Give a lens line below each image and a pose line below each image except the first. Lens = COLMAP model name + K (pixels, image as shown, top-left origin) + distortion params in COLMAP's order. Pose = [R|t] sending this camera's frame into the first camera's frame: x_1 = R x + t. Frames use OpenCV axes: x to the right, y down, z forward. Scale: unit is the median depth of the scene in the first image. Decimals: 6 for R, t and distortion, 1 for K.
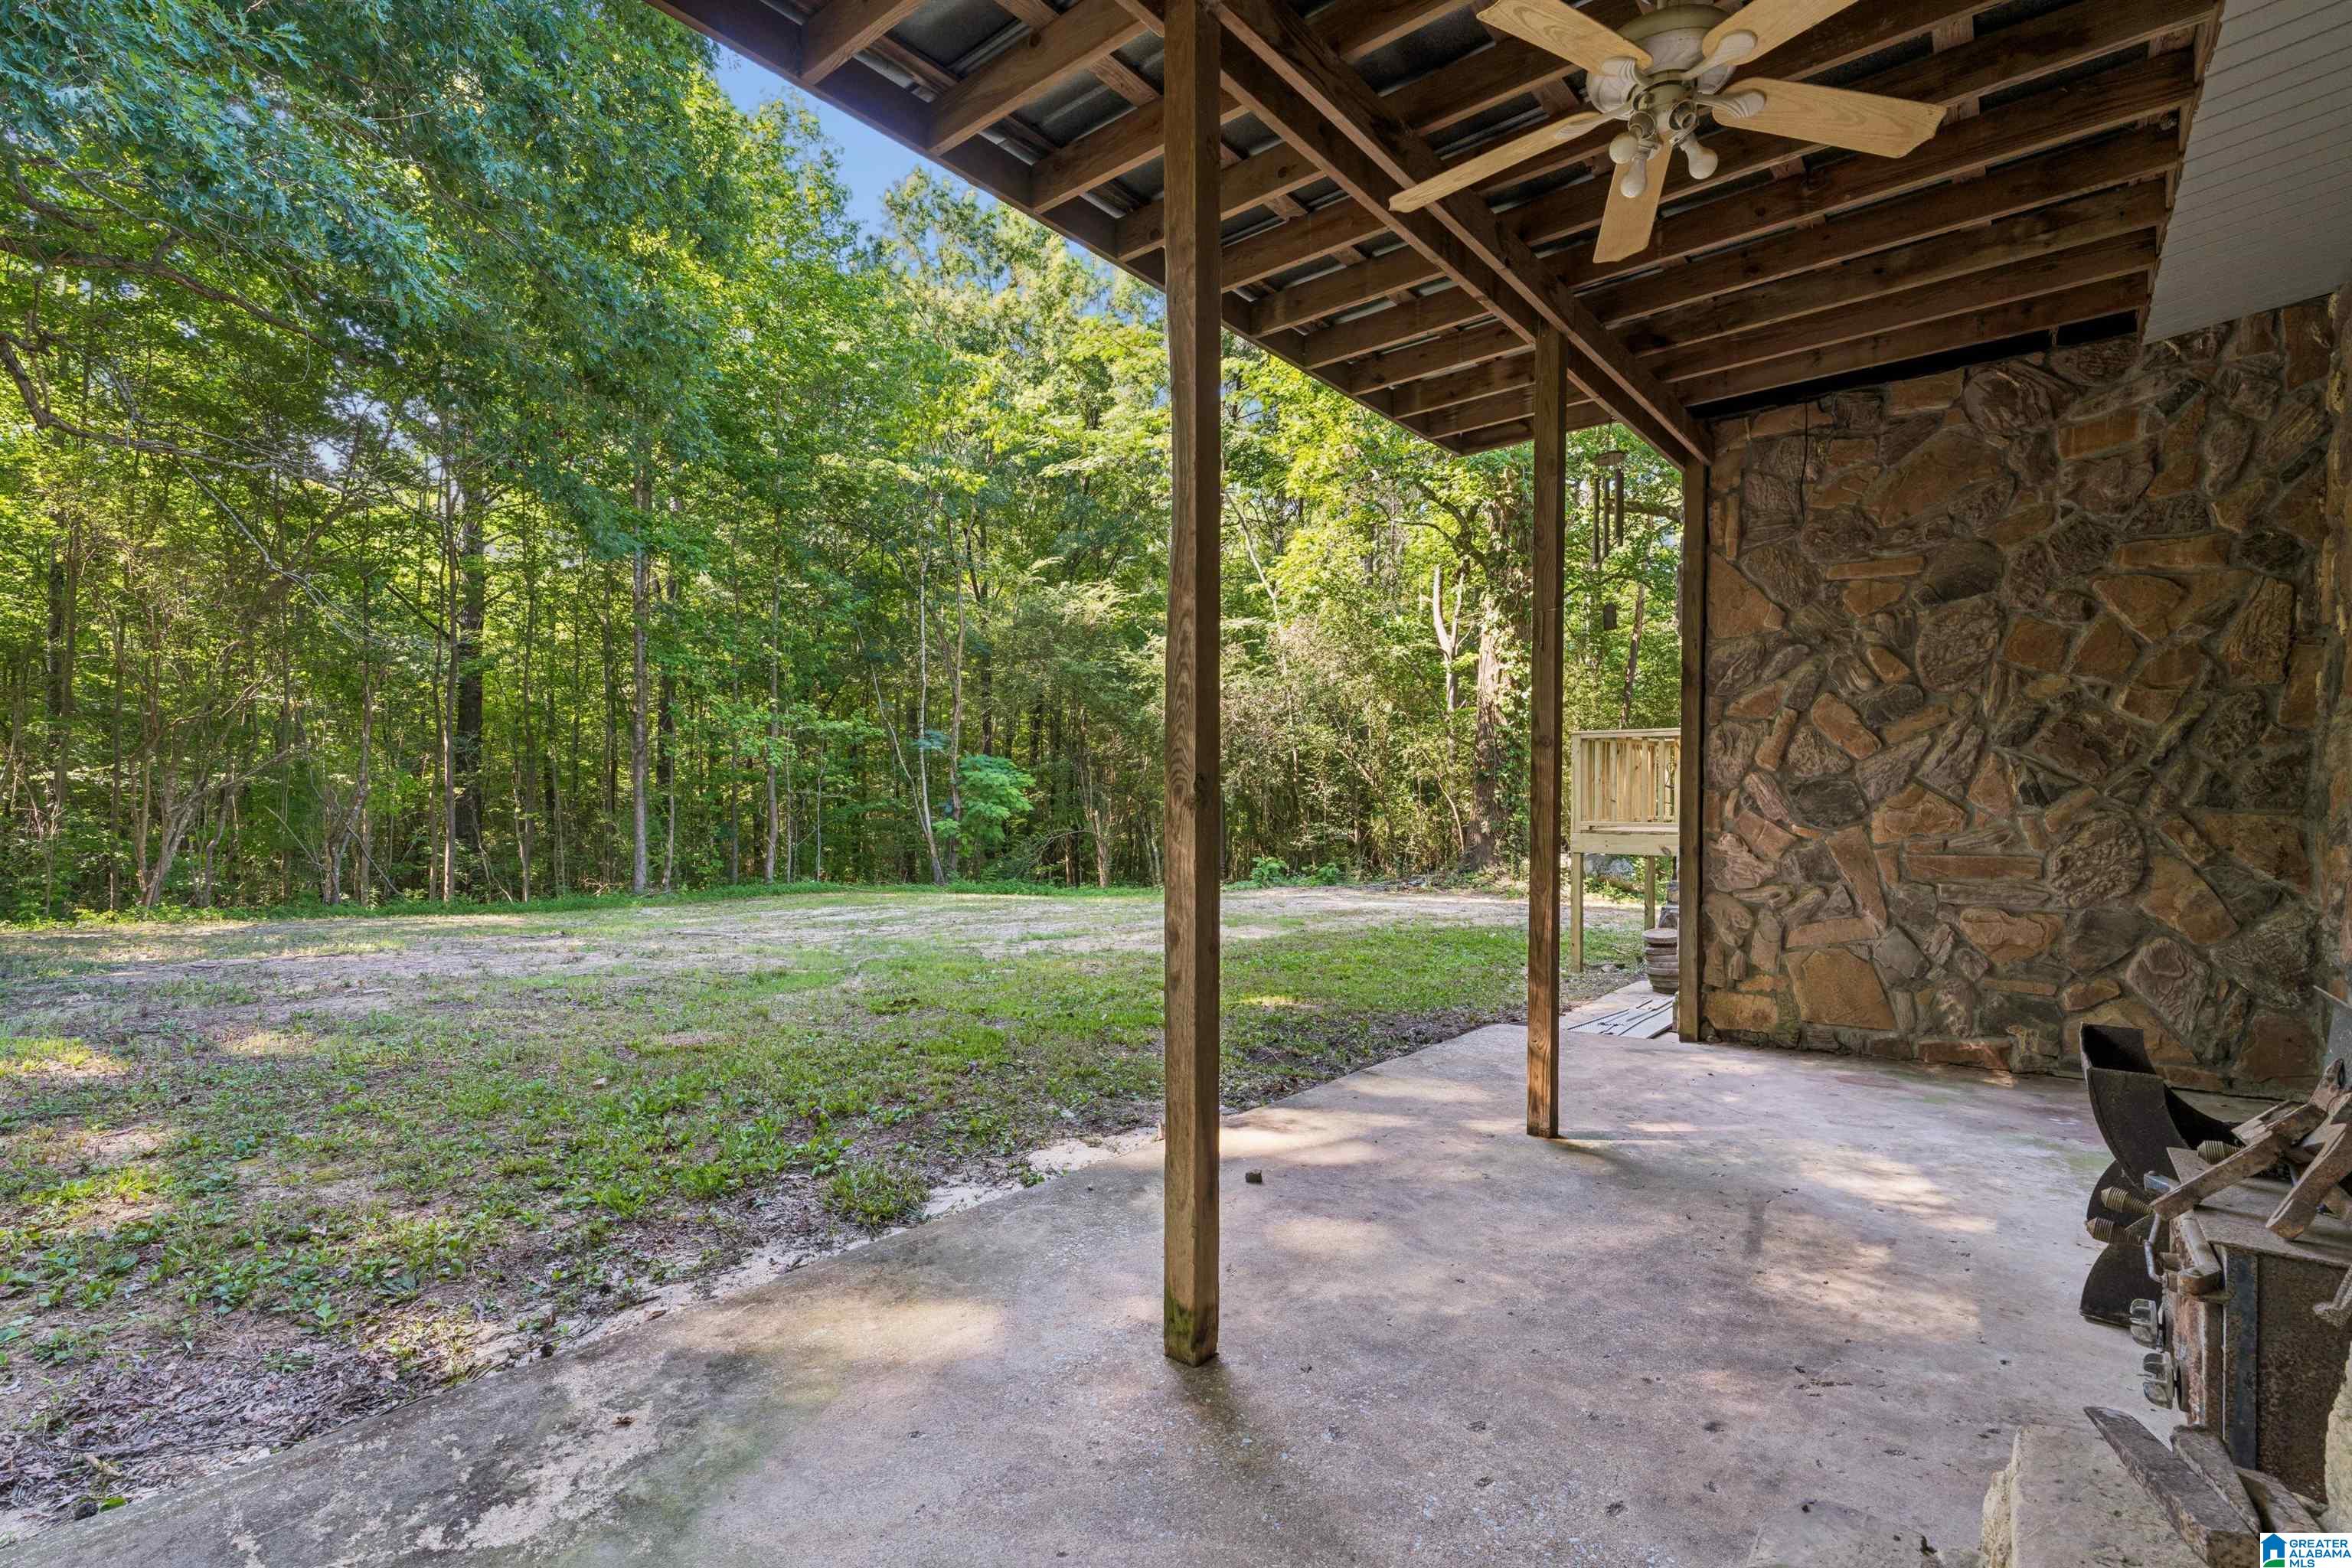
lens RADIAL K [[1061.8, 0, 1176.4], [0, 1061.8, 788.2], [0, 0, 1]] dist [-0.000042, 0.000002]
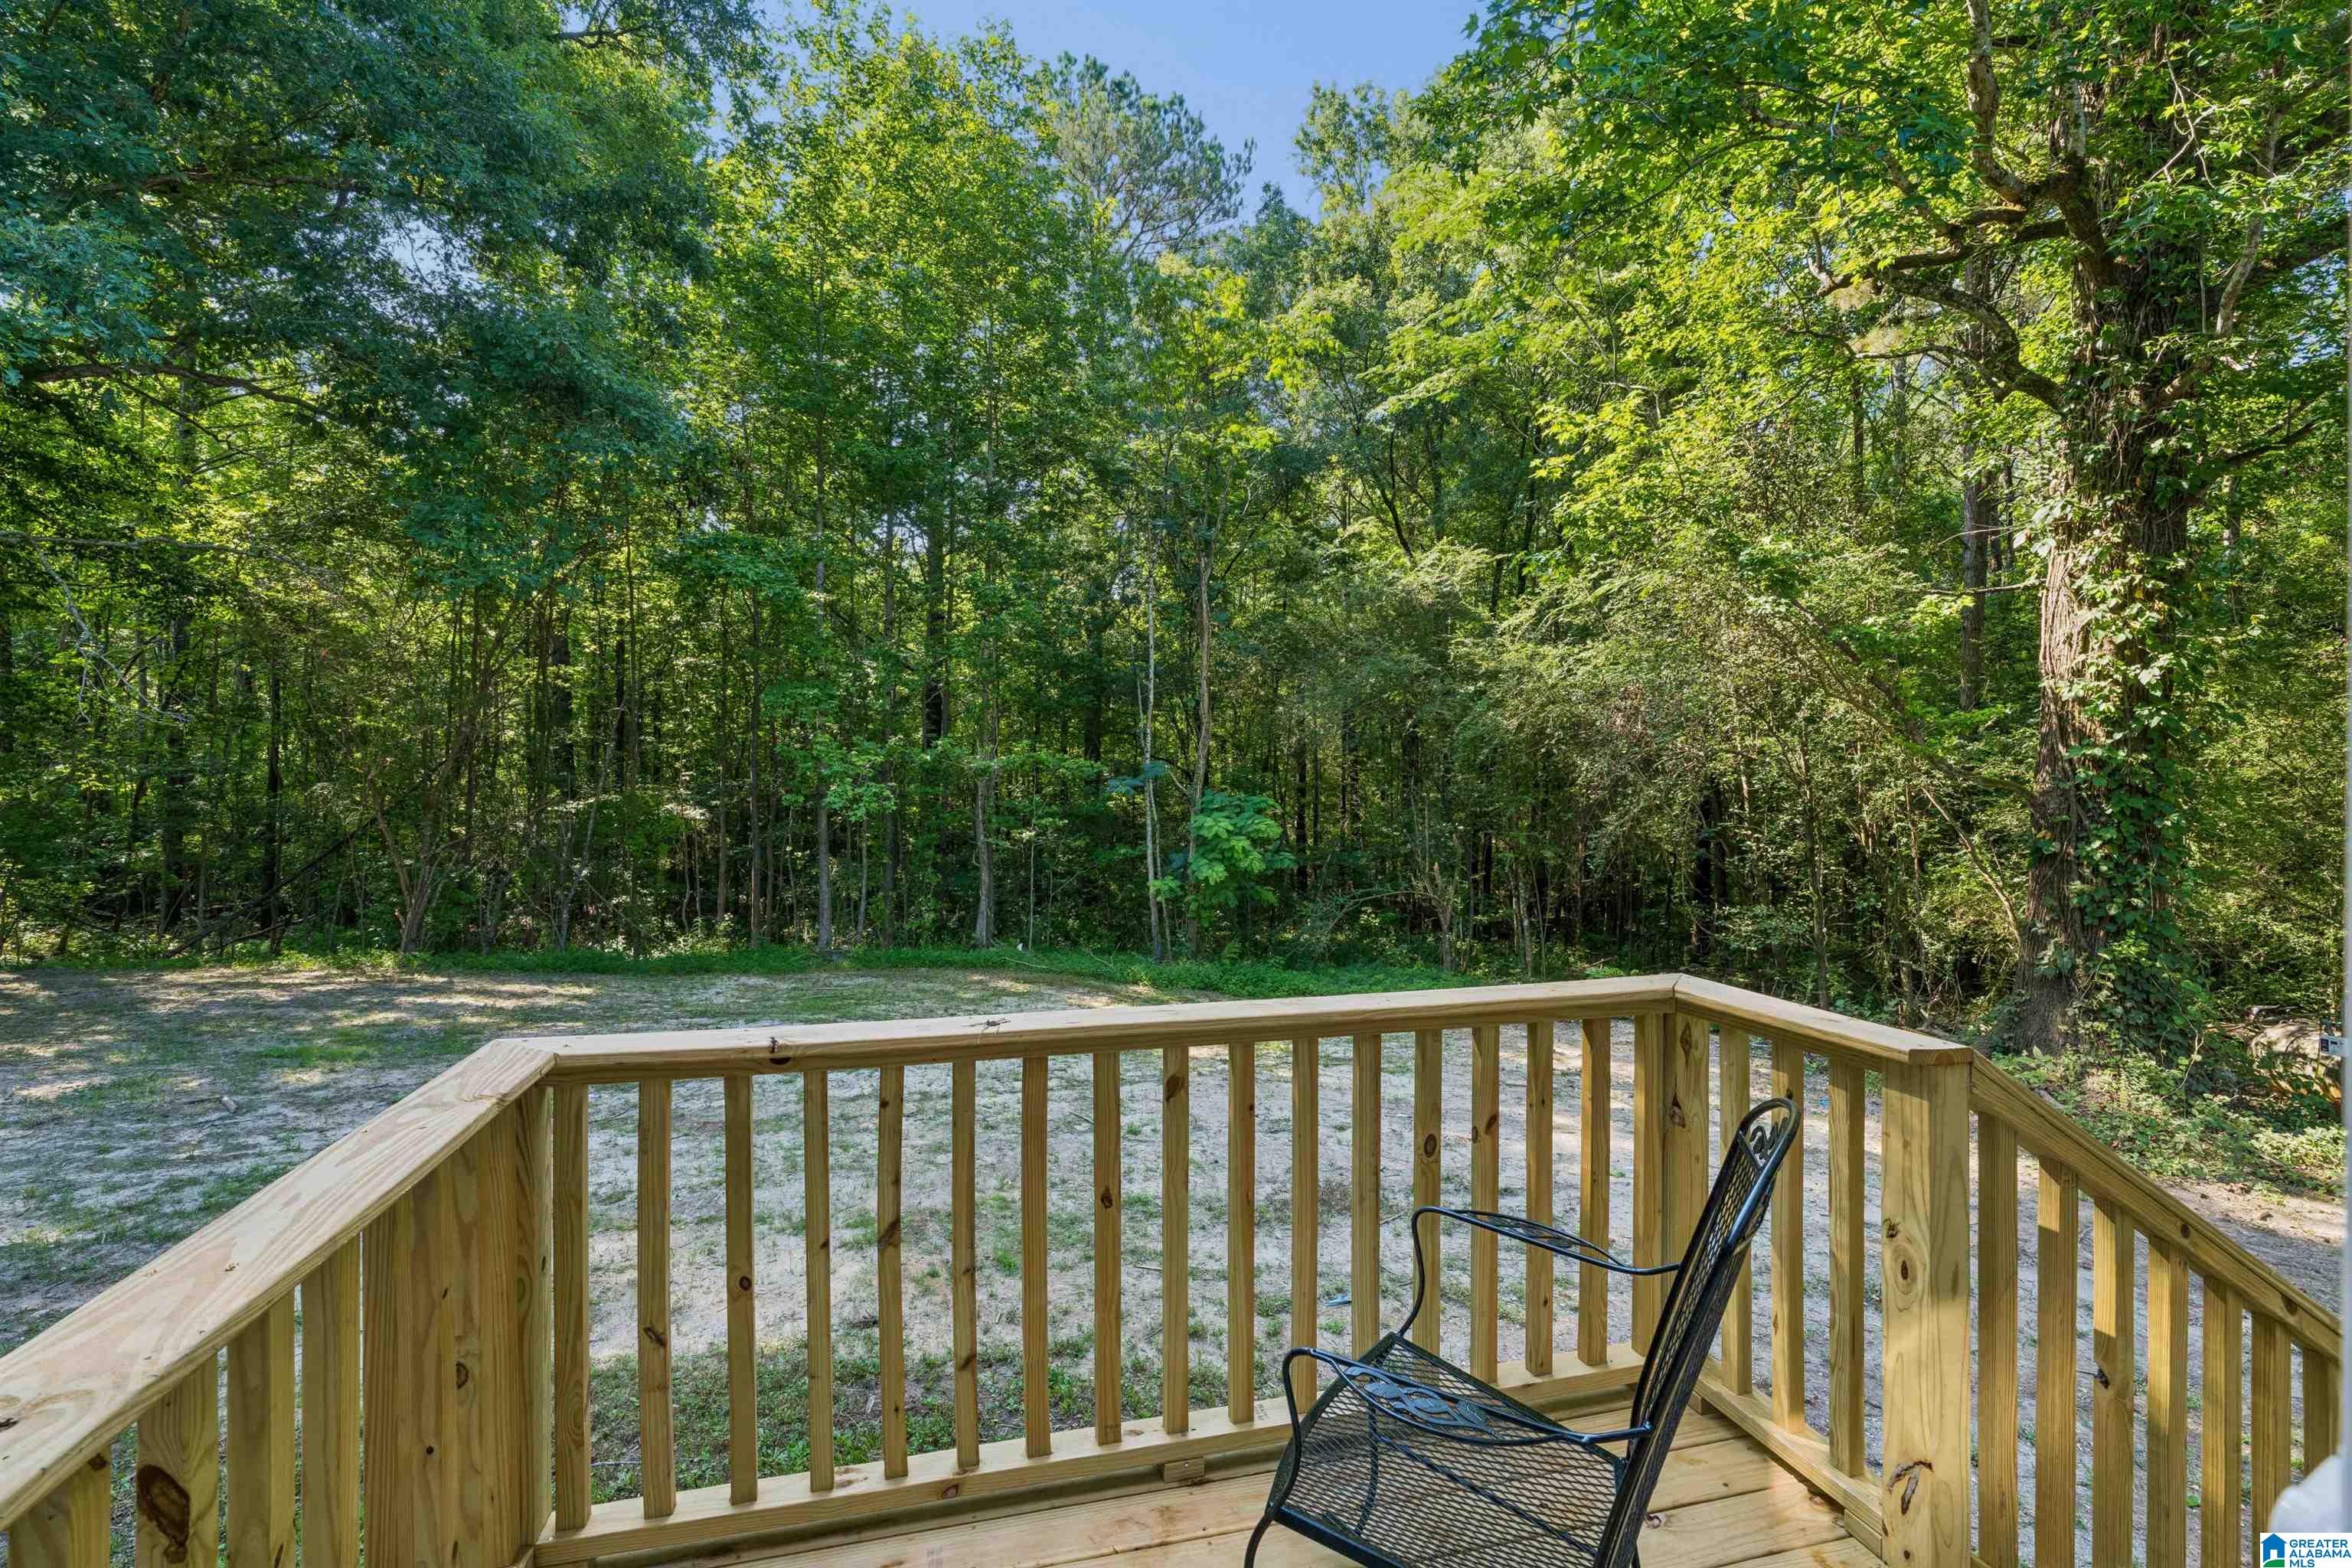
lens RADIAL K [[1061.8, 0, 1177.4], [0, 1061.8, 783.0], [0, 0, 1]] dist [-0.000042, 0.000002]
pose [[0.807812, 0.001430, -0.589439, 0.259427], [-0.000027, 0.999997, 0.002390, -0.043013], [0.589441, -0.001915, 0.807810, 0.394900]]
